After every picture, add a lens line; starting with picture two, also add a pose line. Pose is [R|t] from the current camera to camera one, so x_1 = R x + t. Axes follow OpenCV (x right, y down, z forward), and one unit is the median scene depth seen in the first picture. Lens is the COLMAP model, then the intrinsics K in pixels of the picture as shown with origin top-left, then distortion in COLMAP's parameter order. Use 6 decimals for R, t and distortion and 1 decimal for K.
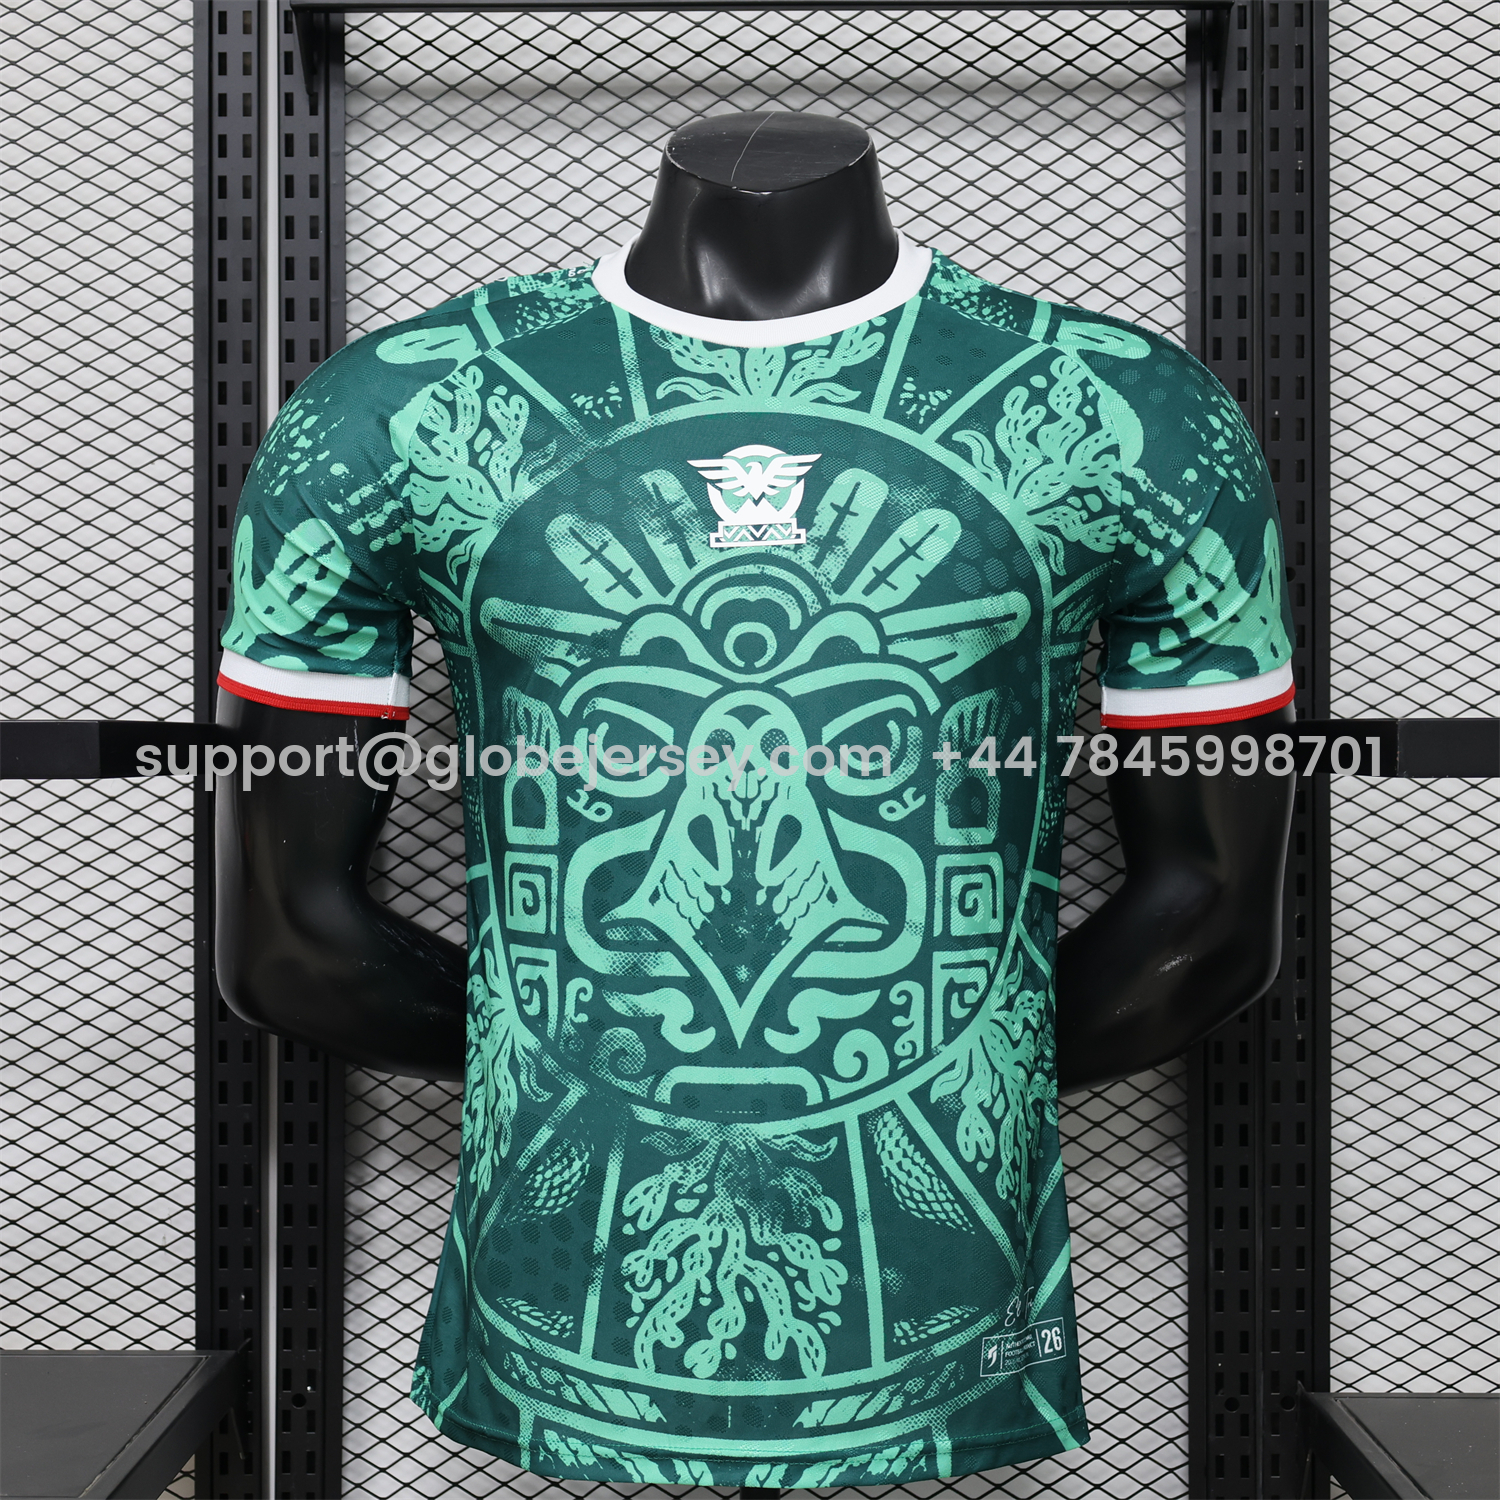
lens RADIAL K [[2193.2, 0, 750.0], [0, 2193.2, 750.0], [0, 0, 1]] dist [-0.020415, 0.017155]
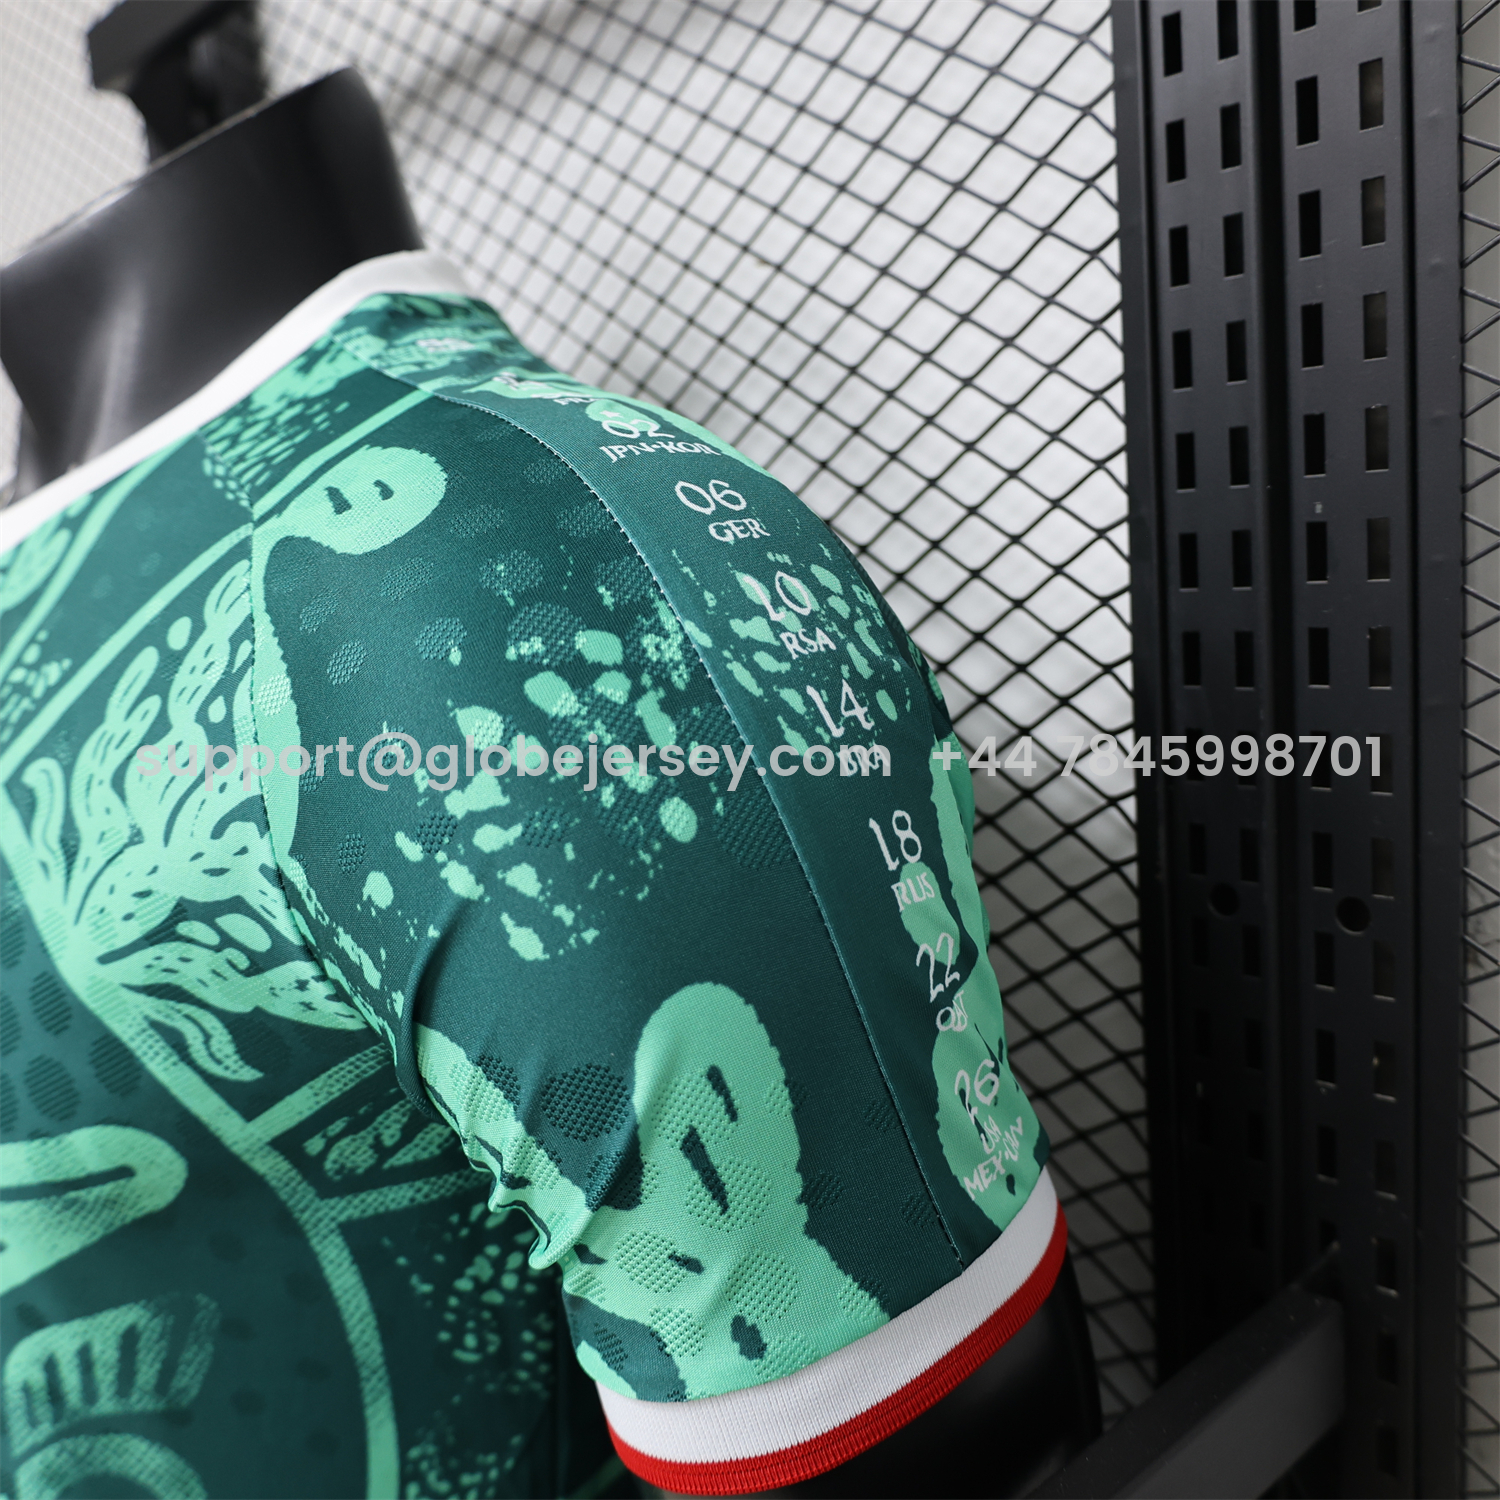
lens RADIAL K [[1372.9, 0, 884.8], [0, 1372.9, 749.9], [0, 0, 1]] dist [-0.002473, -0.004995]
pose [[0.734281, 0.056140, -0.676520, 0.422253], [0.048322, 0.989724, 0.134578, -0.177987], [0.677124, -0.131508, 0.724023, 0.911671]]
